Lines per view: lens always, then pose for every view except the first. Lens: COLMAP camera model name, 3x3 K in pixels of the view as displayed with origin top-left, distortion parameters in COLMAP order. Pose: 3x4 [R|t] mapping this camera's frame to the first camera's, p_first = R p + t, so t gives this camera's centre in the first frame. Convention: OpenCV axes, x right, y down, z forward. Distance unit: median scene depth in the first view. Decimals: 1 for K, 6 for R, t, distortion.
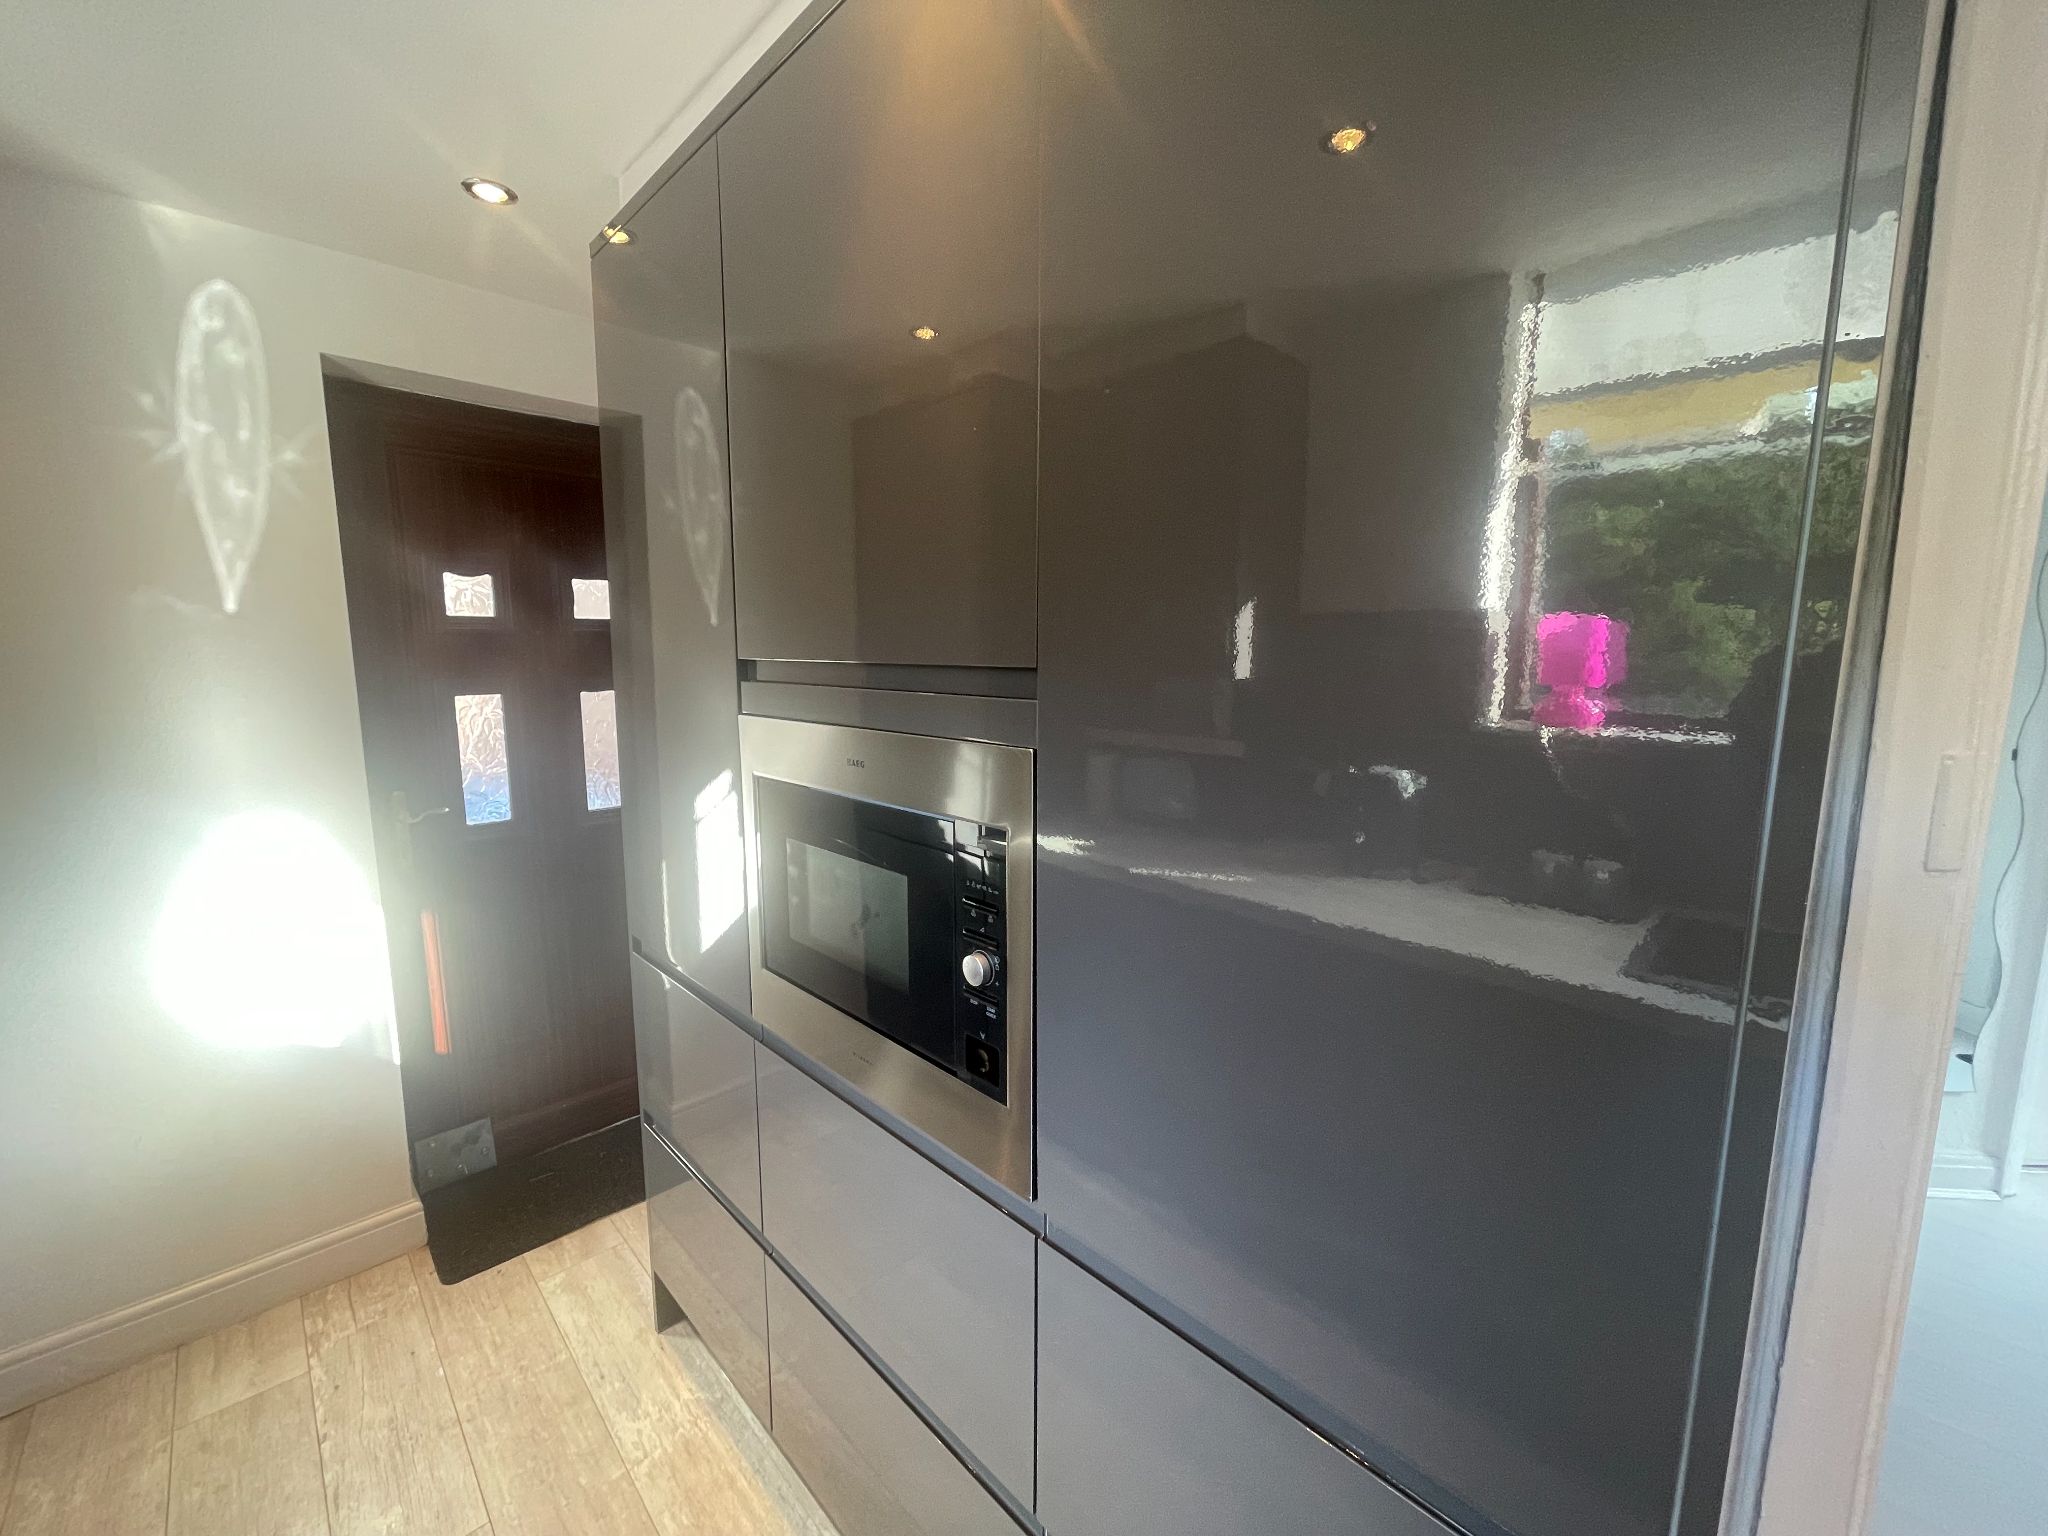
lens RADIAL K [[820.5, 0, 1029.4], [0, 820.5, 766.2], [0, 0, 1]] dist [-0.004791, 0.000046]
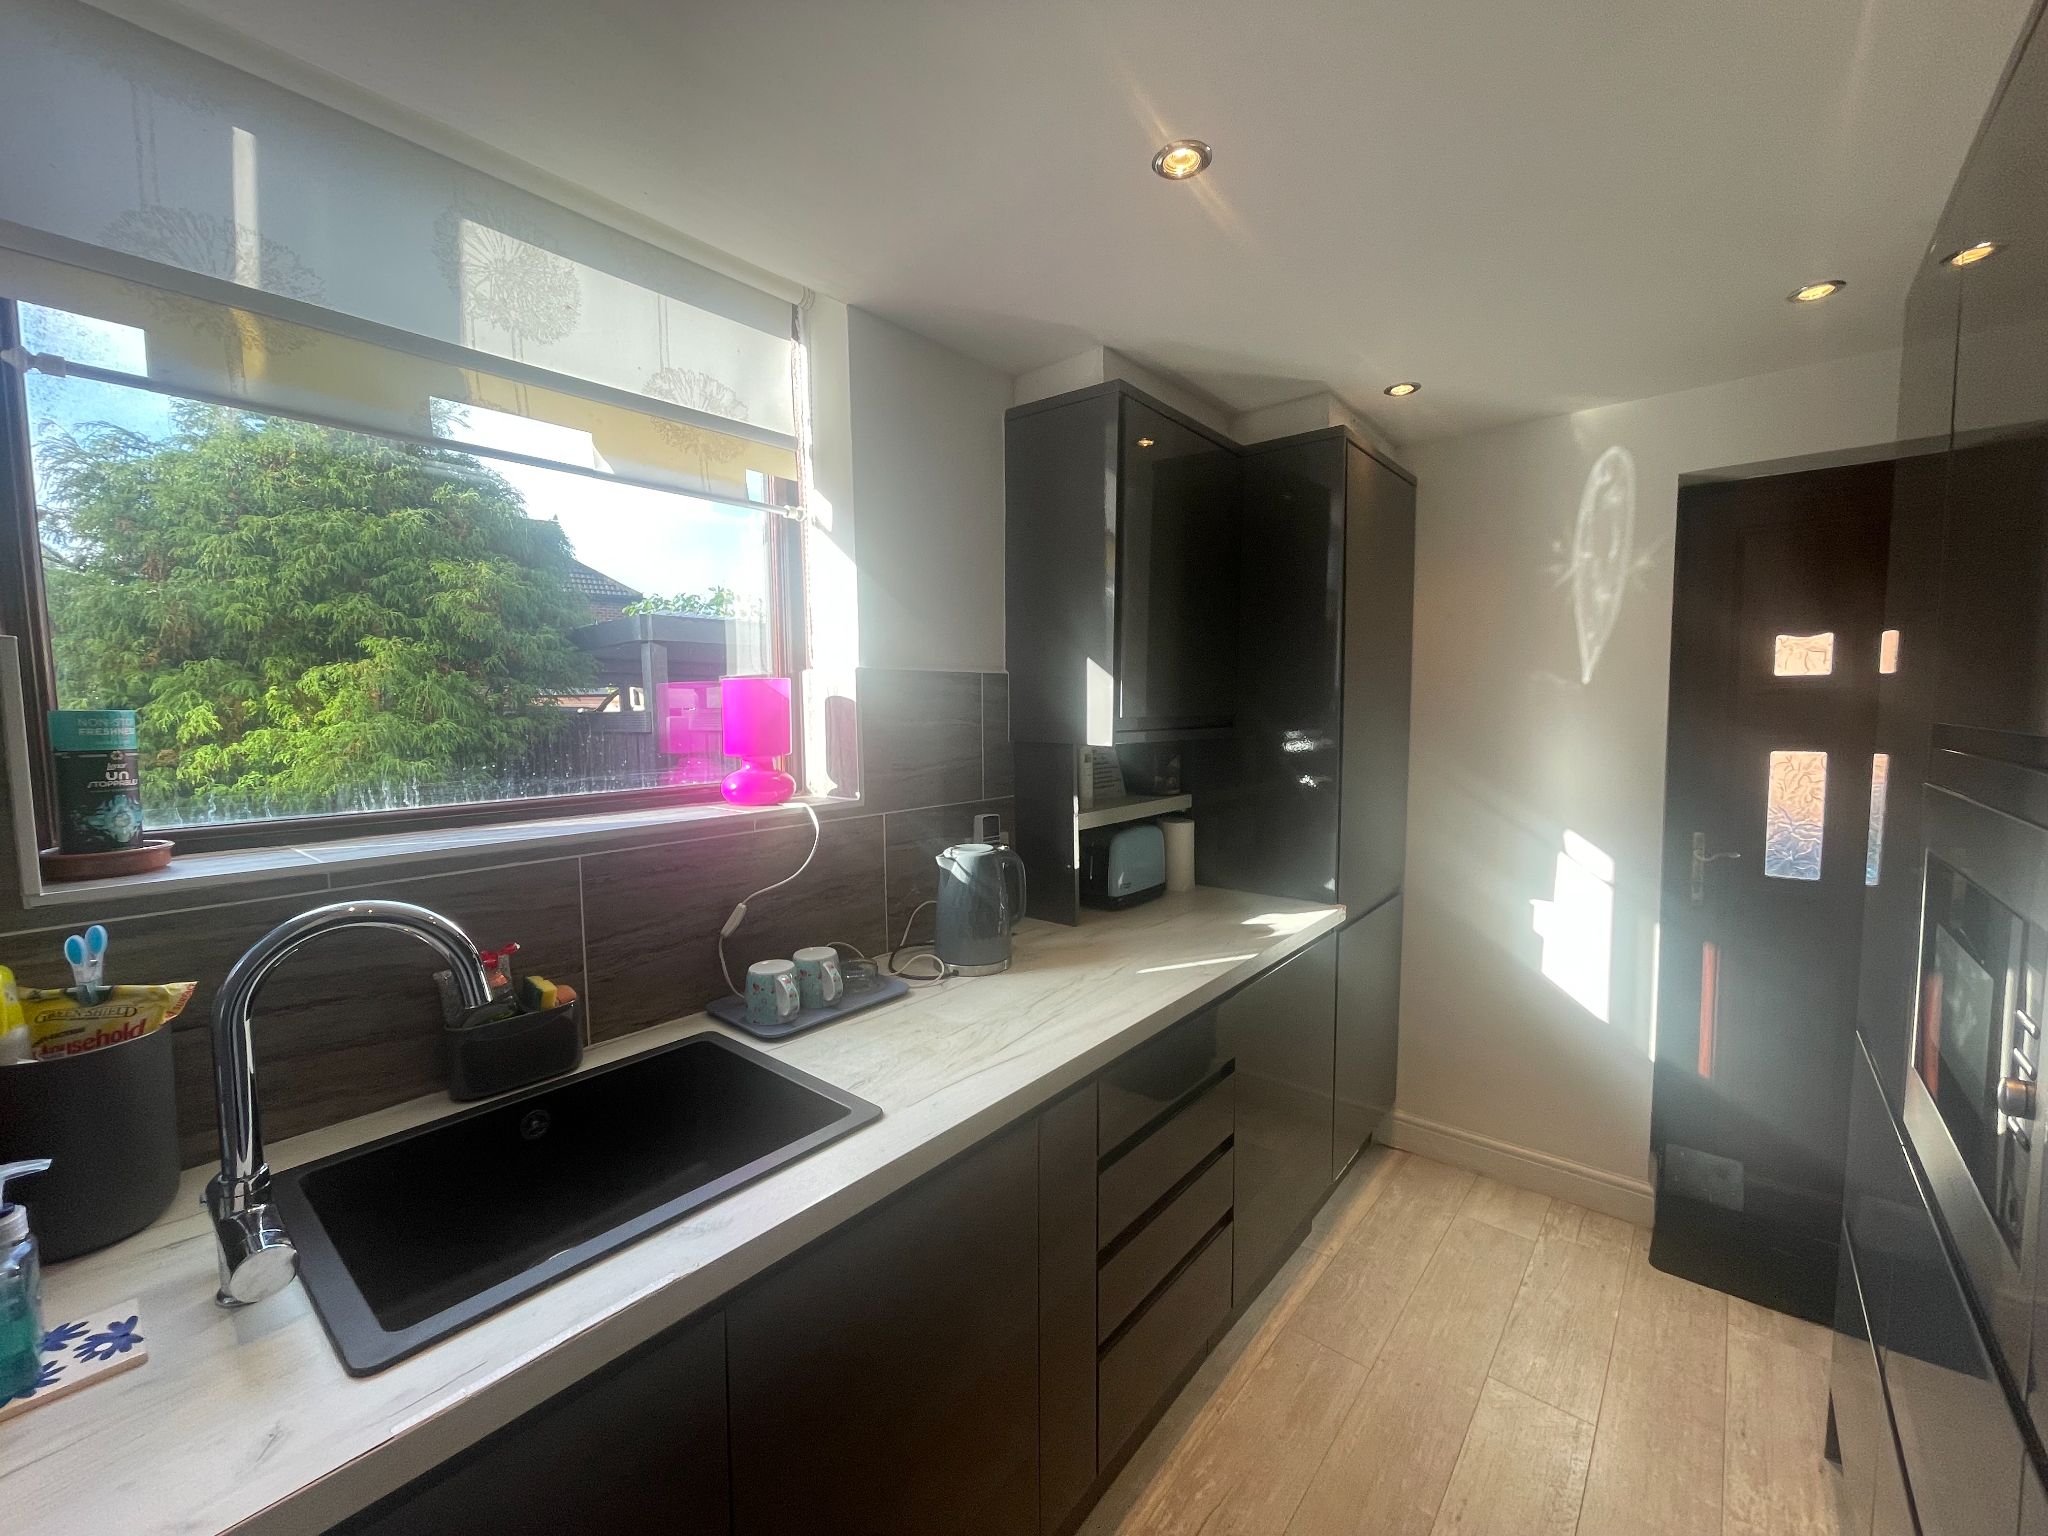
lens RADIAL K [[820.5, 0, 1018.5], [0, 820.5, 758.2], [0, 0, 1]] dist [-0.004791, 0.000046]
pose [[0.084058, 0.058055, -0.994768, 0.335461], [-0.126947, 0.990791, 0.047096, -0.005123], [0.988341, 0.122324, 0.090654, -0.064779]]
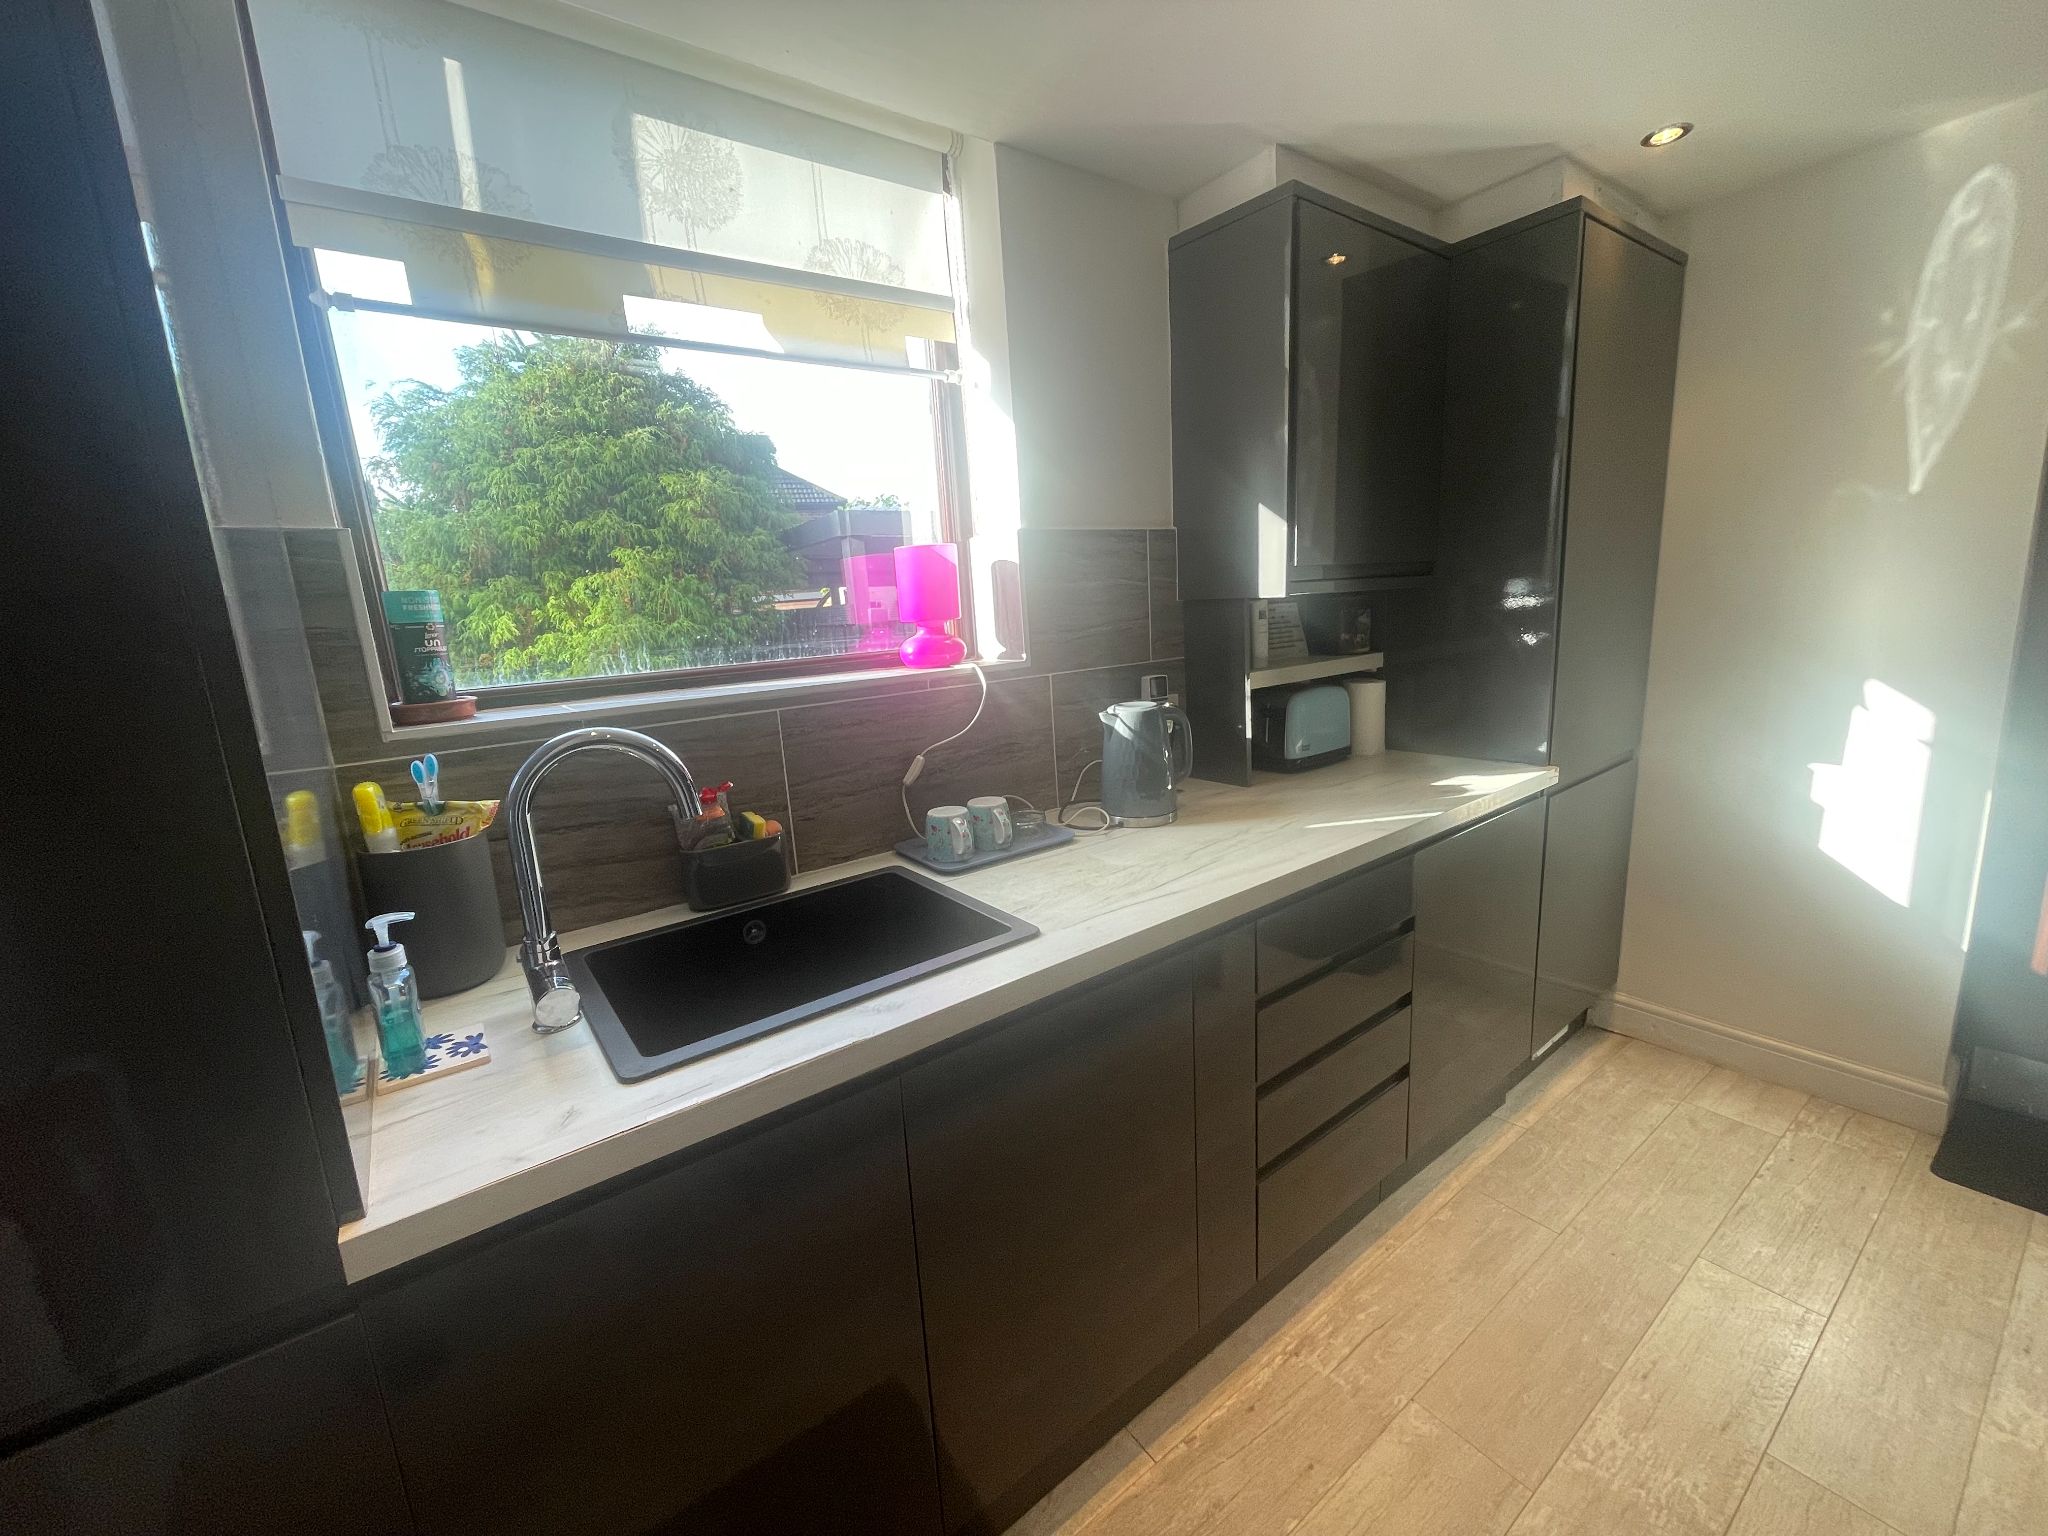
lens RADIAL K [[820.5, 0, 1018.5], [0, 820.5, 761.8], [0, 0, 1]] dist [-0.004791, 0.000046]
pose [[-0.153874, 0.187628, -0.970113, 0.356532], [-0.075810, 0.976670, 0.200920, 0.038141], [0.985178, 0.104460, -0.136060, -0.010504]]
